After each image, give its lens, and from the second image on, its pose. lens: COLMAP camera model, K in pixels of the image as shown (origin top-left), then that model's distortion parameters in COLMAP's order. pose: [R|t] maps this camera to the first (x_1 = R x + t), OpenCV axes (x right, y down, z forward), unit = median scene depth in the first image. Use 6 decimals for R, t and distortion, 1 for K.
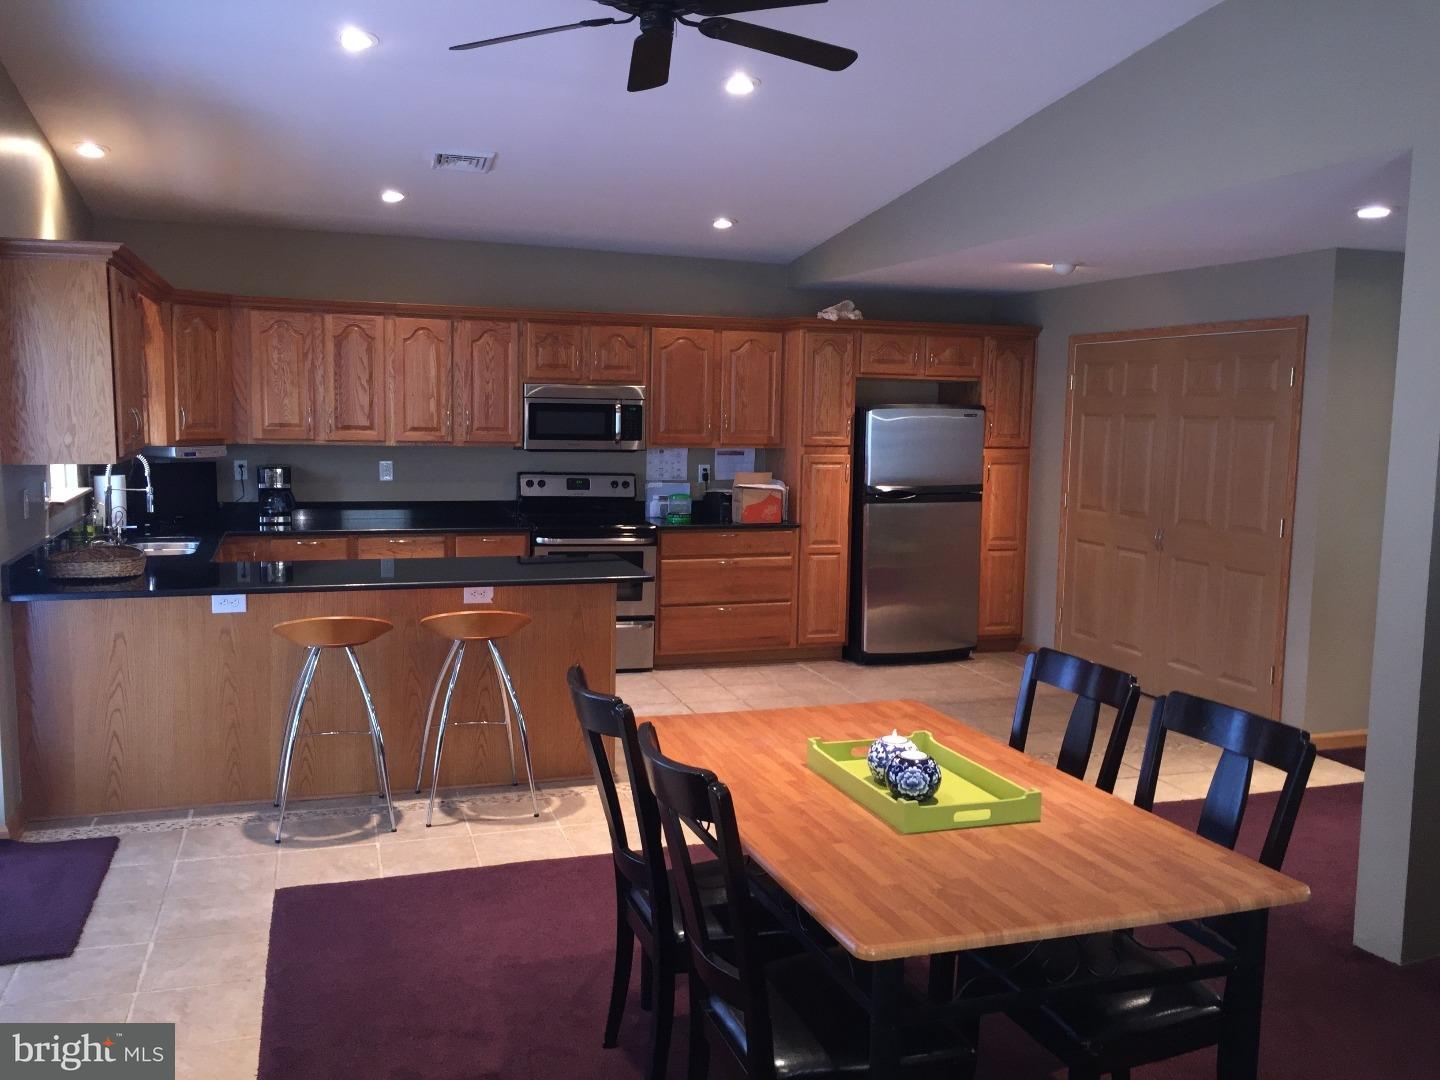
lens RADIAL K [[1285.2, 0, 720.0], [0, 1285.2, 540.0], [0, 0, 1]] dist [0.011293, 0.008414]
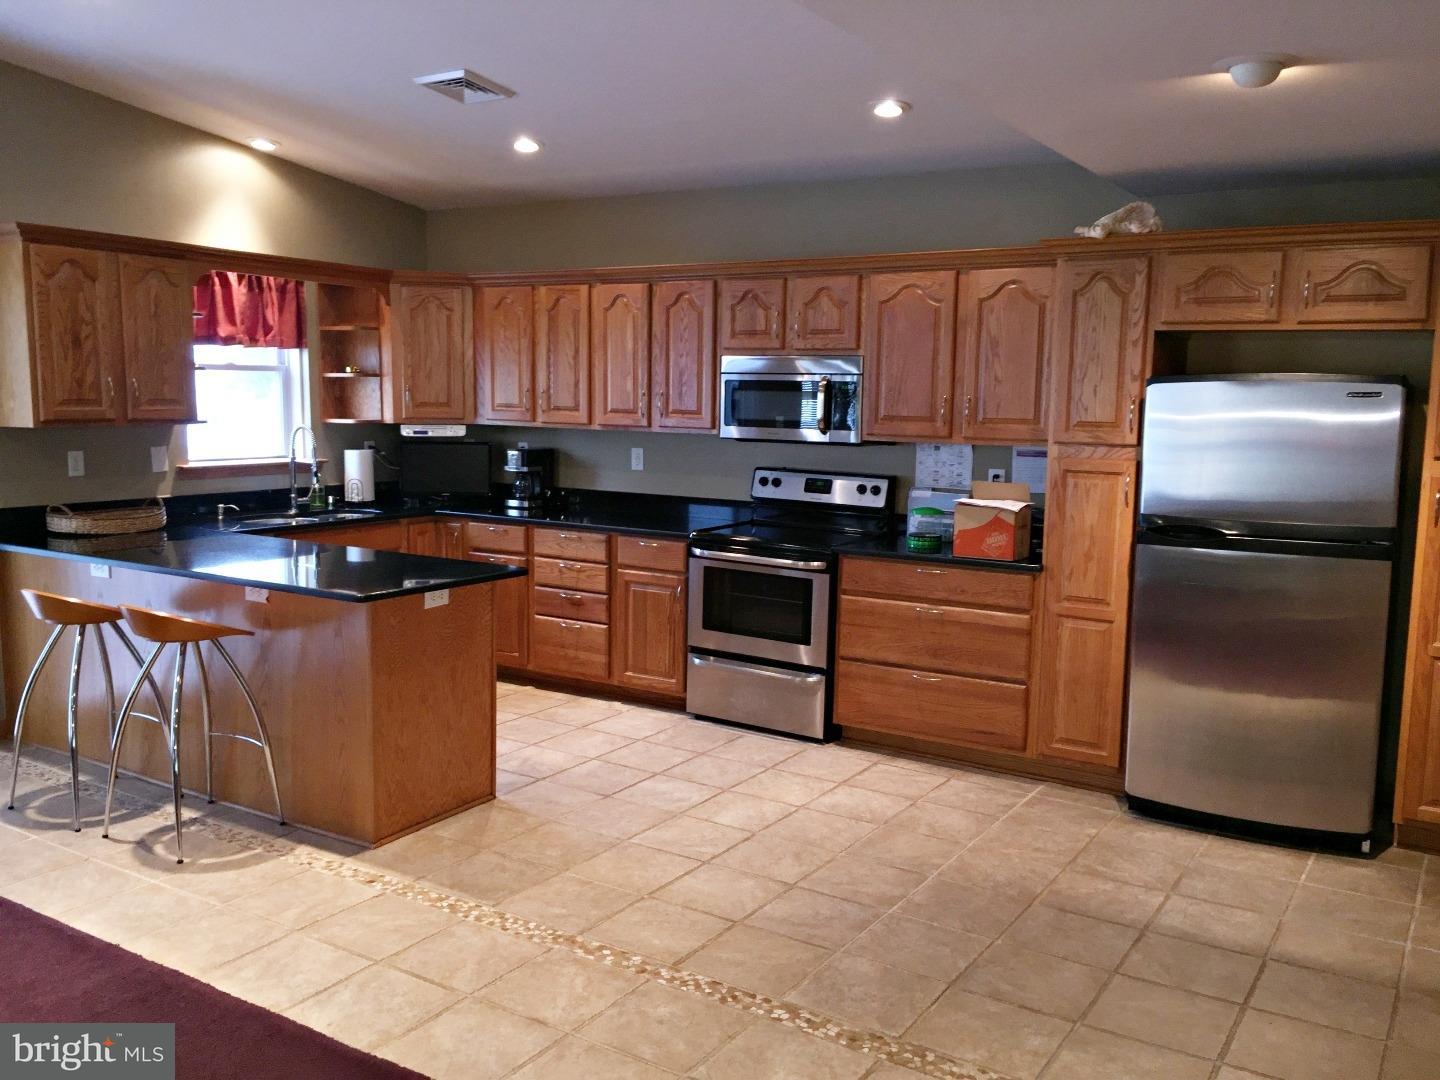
lens RADIAL K [[1229.7, 0, 720.0], [0, 1229.7, 540.0], [0, 0, 1]] dist [0.002440, 0.000980]
pose [[0.623300, 0.085450, -0.777300, 0.444873], [-0.089193, 0.995293, 0.037893, -0.035011], [0.776879, 0.045711, 0.627988, 0.506205]]
